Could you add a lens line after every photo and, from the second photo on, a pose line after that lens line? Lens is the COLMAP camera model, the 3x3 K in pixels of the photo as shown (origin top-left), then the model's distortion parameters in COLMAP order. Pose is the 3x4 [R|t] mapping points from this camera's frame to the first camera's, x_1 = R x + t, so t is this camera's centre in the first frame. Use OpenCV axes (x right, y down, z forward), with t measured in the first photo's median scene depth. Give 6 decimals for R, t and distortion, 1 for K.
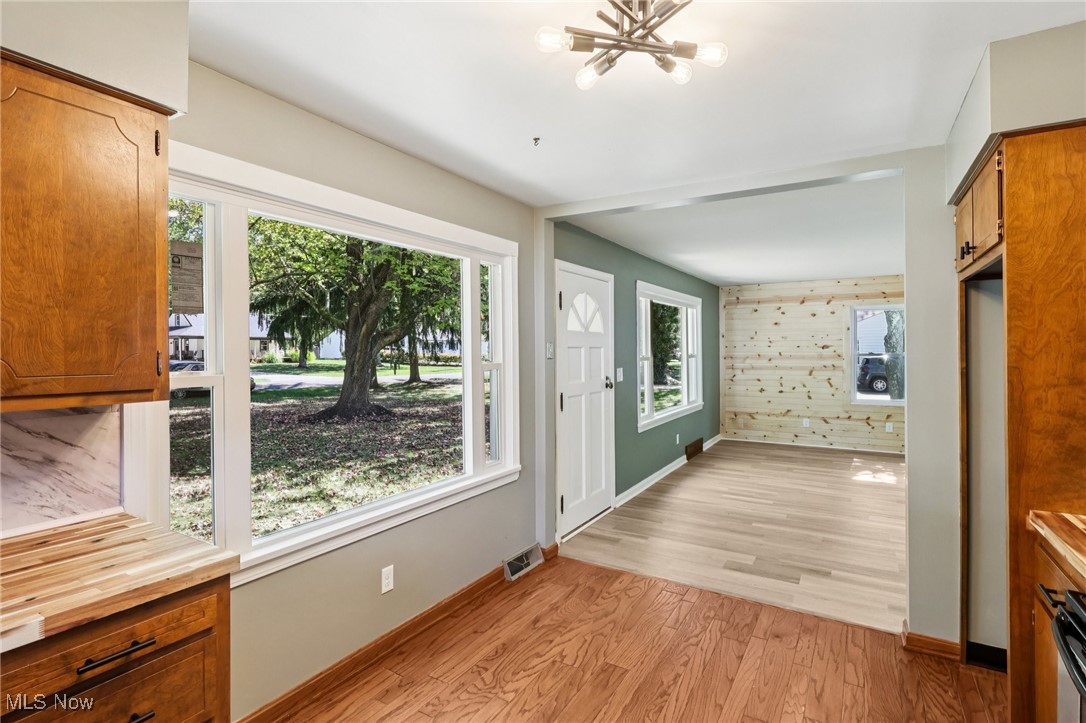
lens RADIAL K [[542.9, 0, 537.5], [0, 542.9, 354.2], [0, 0, 1]] dist [0.000646, 0.000921]
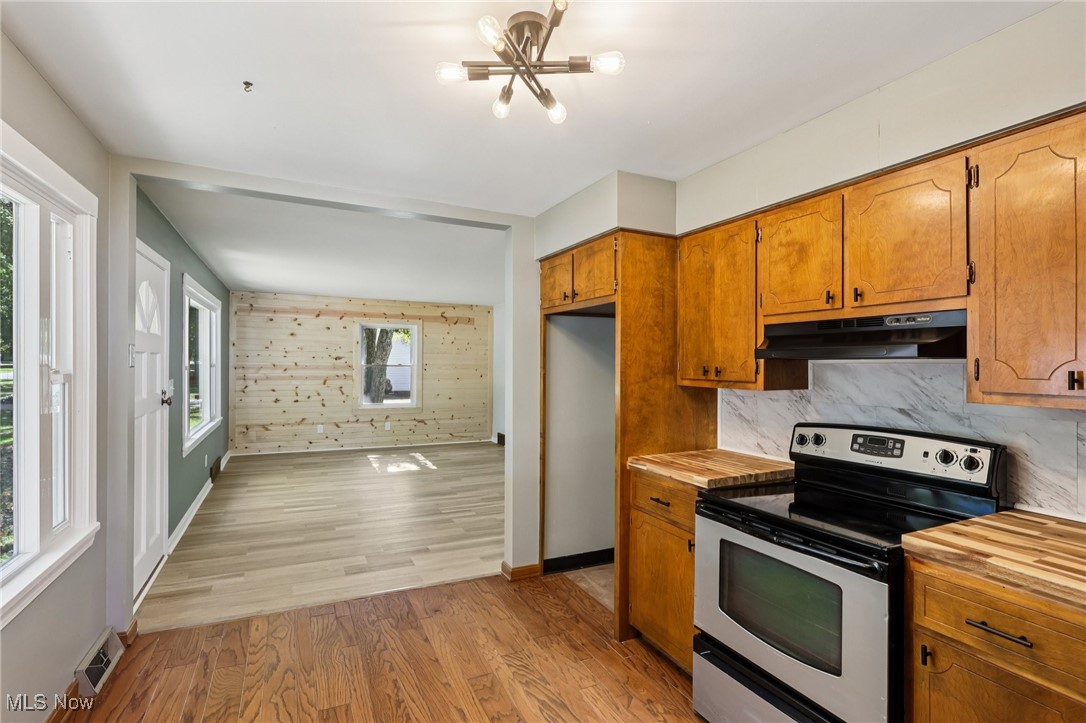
lens RADIAL K [[521.7, 0, 545.0], [0, 521.7, 363.5], [0, 0, 1]] dist [0.001284, 0.000754]
pose [[0.542626, 0.009228, 0.839924, -0.190966], [-0.005942, 0.999957, -0.007147, 0.003876], [-0.839953, -0.001113, 0.542658, 0.113756]]
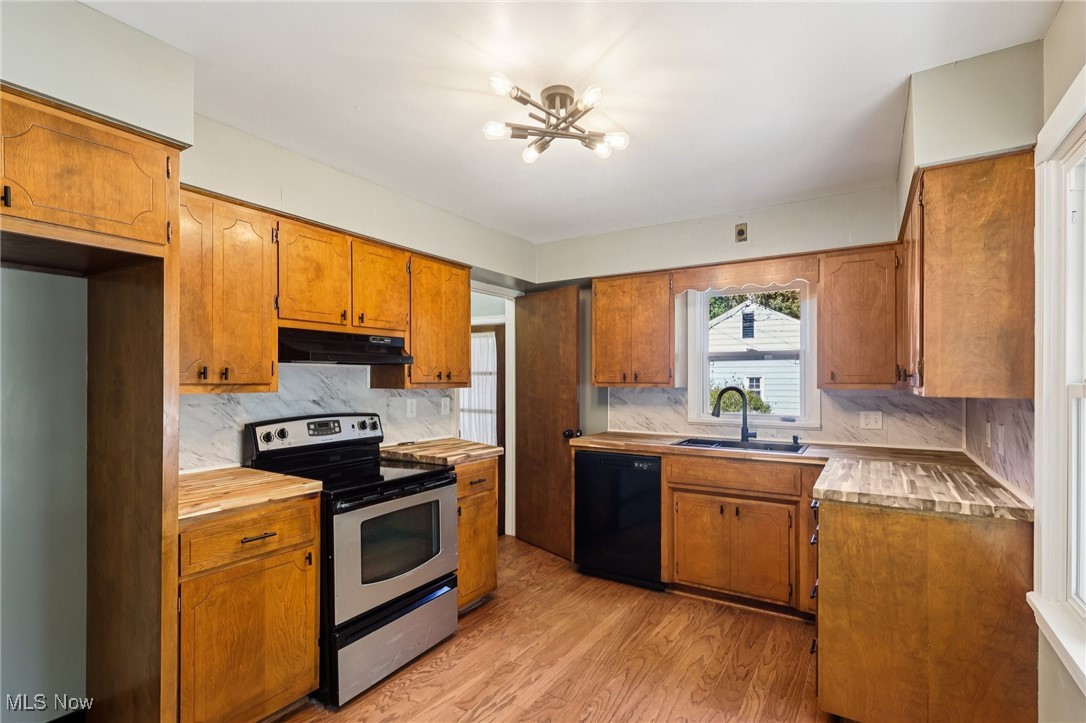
lens RADIAL K [[510.7, 0, 540.9], [0, 510.7, 372.4], [0, 0, 1]] dist [-0.010007, 0.000033]
pose [[-0.999717, 0.002313, 0.023686, 0.060183], [0.002175, 0.999981, -0.005829, 0.009174], [-0.023699, -0.005775, -0.999702, 0.660536]]
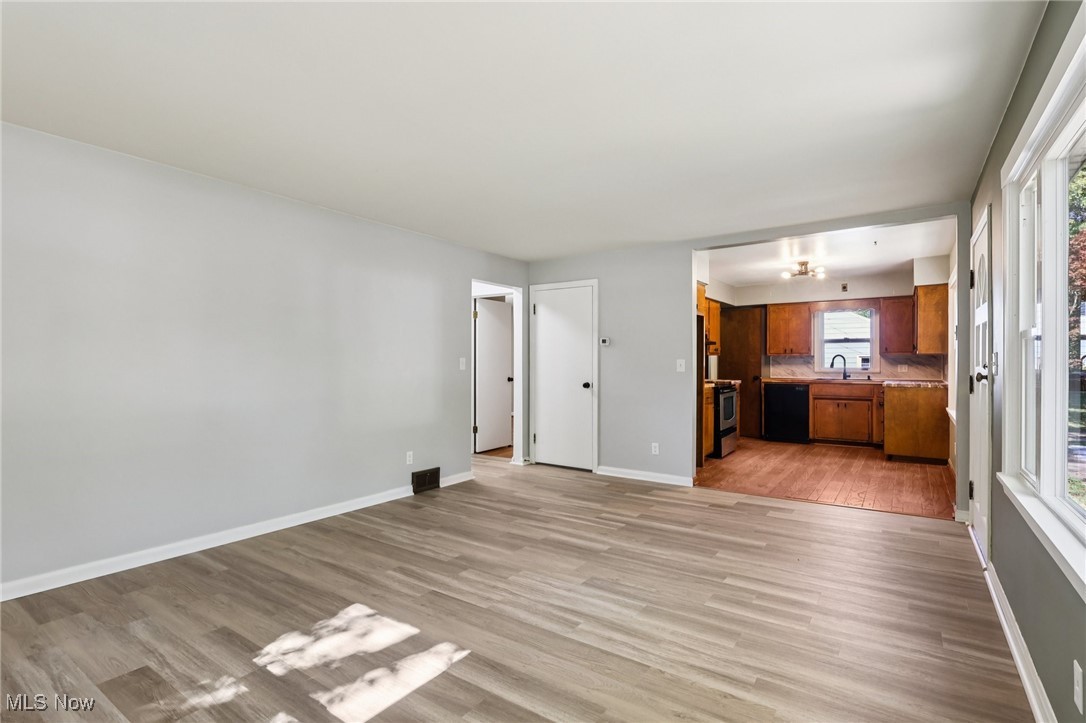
lens RADIAL K [[521.0, 0, 536.4], [0, 521.0, 355.8], [0, 0, 1]] dist [-0.002323, 0.000089]
pose [[-0.997386, 0.004746, 0.072101, 0.583506], [0.004452, 0.999981, -0.004238, 0.029706], [-0.072119, -0.003906, -0.997388, 1.545690]]
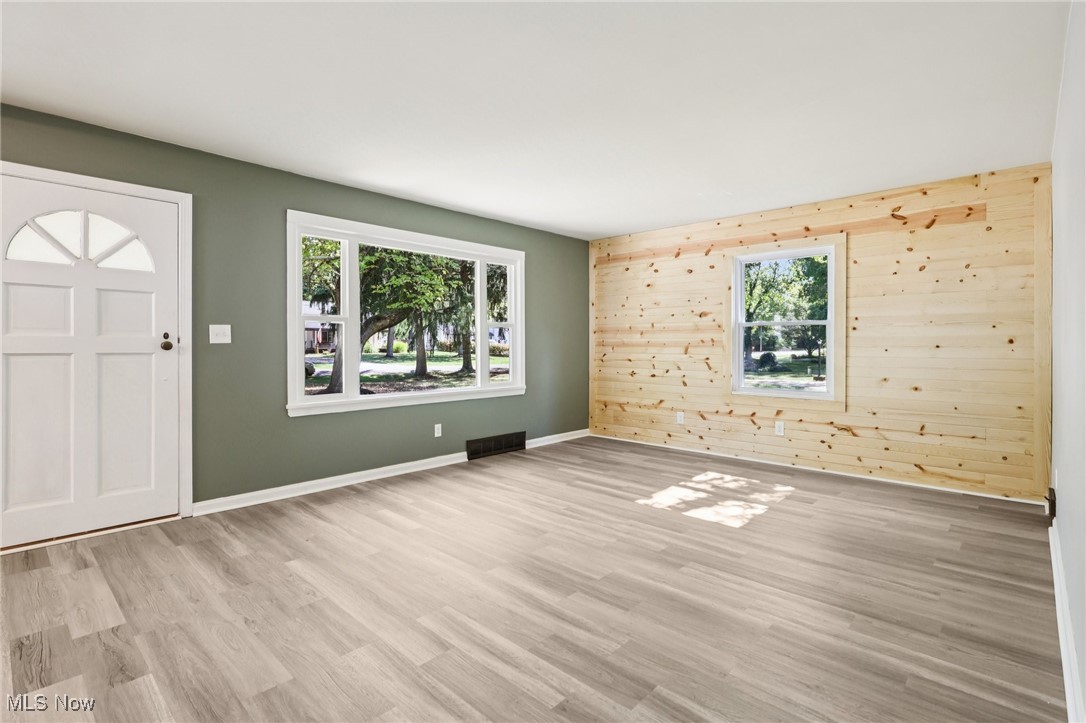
lens RADIAL K [[521.0, 0, 536.4], [0, 521.0, 355.8], [0, 0, 1]] dist [-0.002323, 0.000089]
pose [[0.975440, 0.012042, -0.219935, 0.693867], [-0.009482, 0.999875, 0.012689, 0.052258], [0.220061, -0.010292, 0.975432, 0.402044]]
